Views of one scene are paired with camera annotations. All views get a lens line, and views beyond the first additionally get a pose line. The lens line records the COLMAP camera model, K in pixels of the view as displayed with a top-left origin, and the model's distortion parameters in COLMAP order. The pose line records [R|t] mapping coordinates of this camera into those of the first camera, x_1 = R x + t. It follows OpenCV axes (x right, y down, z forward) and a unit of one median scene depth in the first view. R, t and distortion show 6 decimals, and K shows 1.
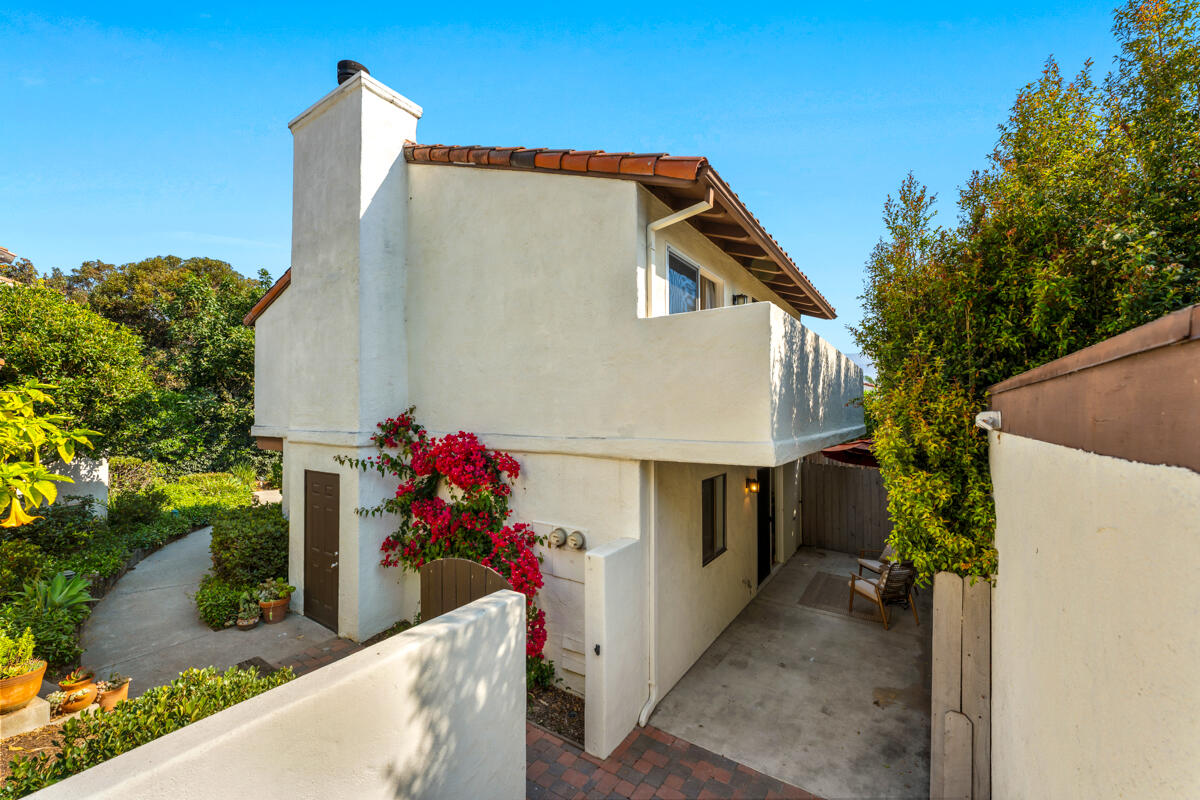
lens RADIAL K [[486.0, 0, 596.2], [0, 486.0, 403.5], [0, 0, 1]] dist [-0.001599, -0.000056]
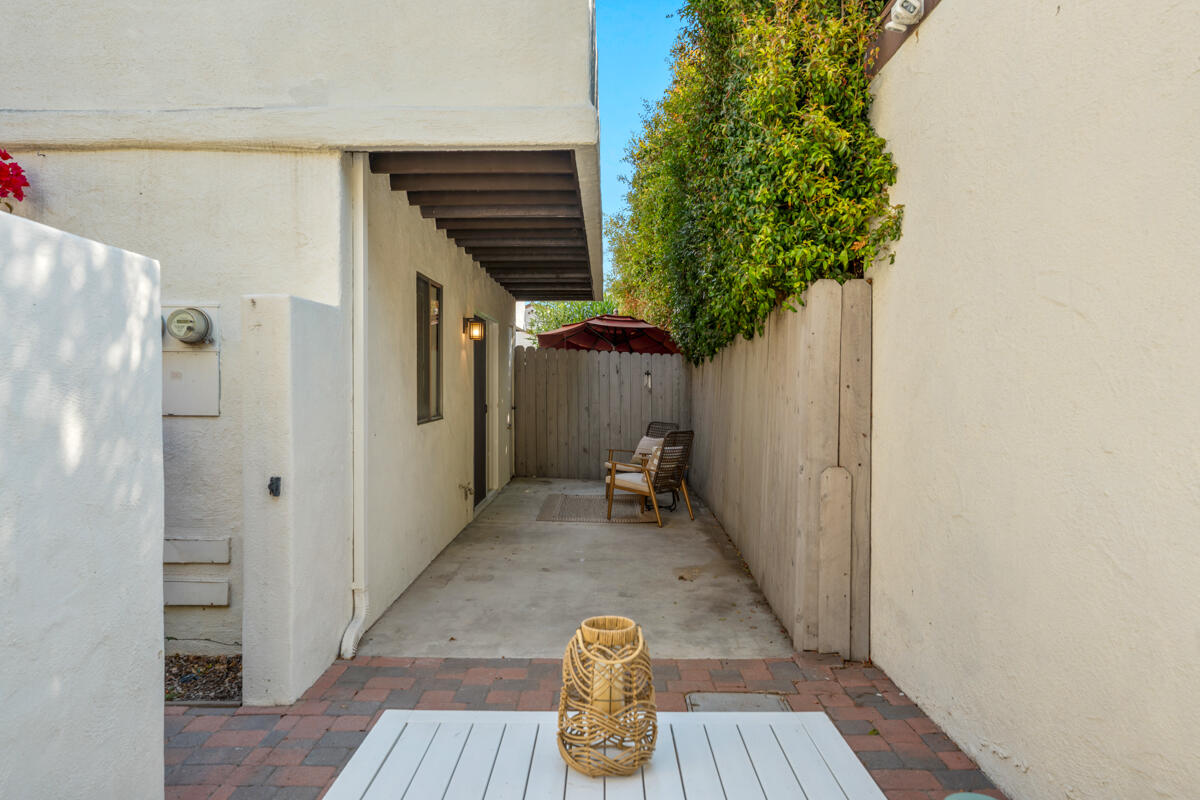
lens RADIAL K [[806.5, 0, 603.5], [0, 806.5, 401.7], [0, 0, 1]] dist [-0.003779, -0.000727]
pose [[0.826198, -0.004522, 0.563361, -0.156717], [-0.010141, 0.999686, 0.022895, 0.349267], [-0.563288, -0.024629, 0.825894, 0.131414]]
